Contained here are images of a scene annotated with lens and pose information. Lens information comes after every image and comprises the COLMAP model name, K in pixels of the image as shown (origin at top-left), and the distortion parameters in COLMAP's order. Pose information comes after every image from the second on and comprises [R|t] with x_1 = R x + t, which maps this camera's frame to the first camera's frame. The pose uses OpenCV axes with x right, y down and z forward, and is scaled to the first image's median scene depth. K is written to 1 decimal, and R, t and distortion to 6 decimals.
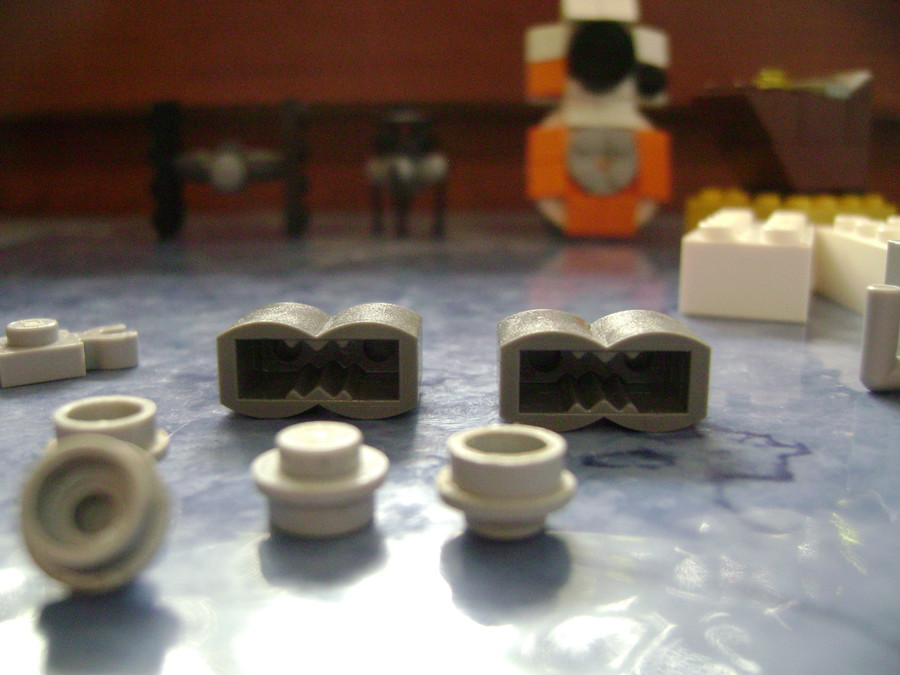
lens RADIAL K [[914.7, 0, 448.2], [0, 914.7, 339.3], [0, 0, 1]] dist [-0.178793, 0.074396]
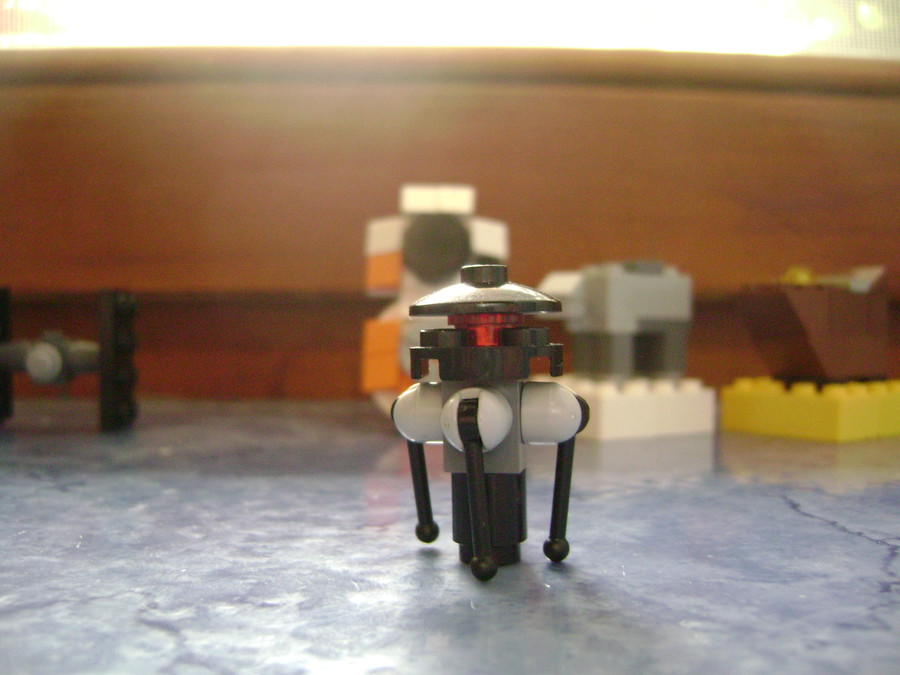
lens RADIAL K [[914.7, 0, 448.2], [0, 914.7, 339.3], [0, 0, 1]] dist [-0.178793, 0.074396]
pose [[0.999982, 0.000216, 0.006029, 0.230651], [0.000929, 0.981912, -0.189336, -0.030232], [-0.005961, 0.189338, 0.981894, 0.021151]]
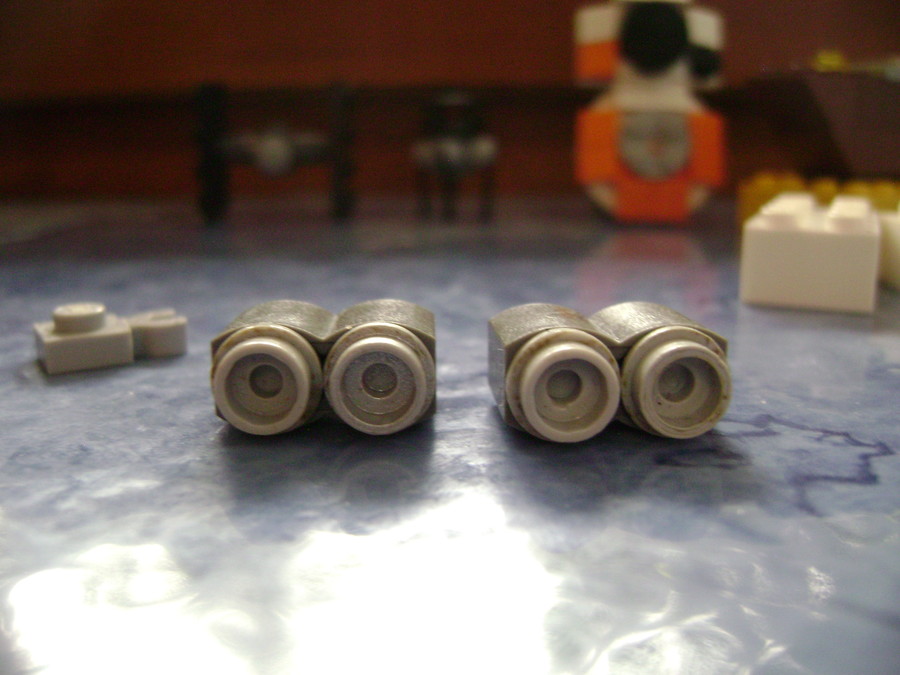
lens RADIAL K [[912.8, 0, 450.0], [0, 912.8, 337.5], [0, 0, 1]] dist [-0.181255, 0.078538]
pose [[0.999158, 0.008949, -0.040031, -0.012680], [-0.008310, 0.999836, 0.016109, -0.002931], [0.040169, -0.015763, 0.999069, 0.021548]]
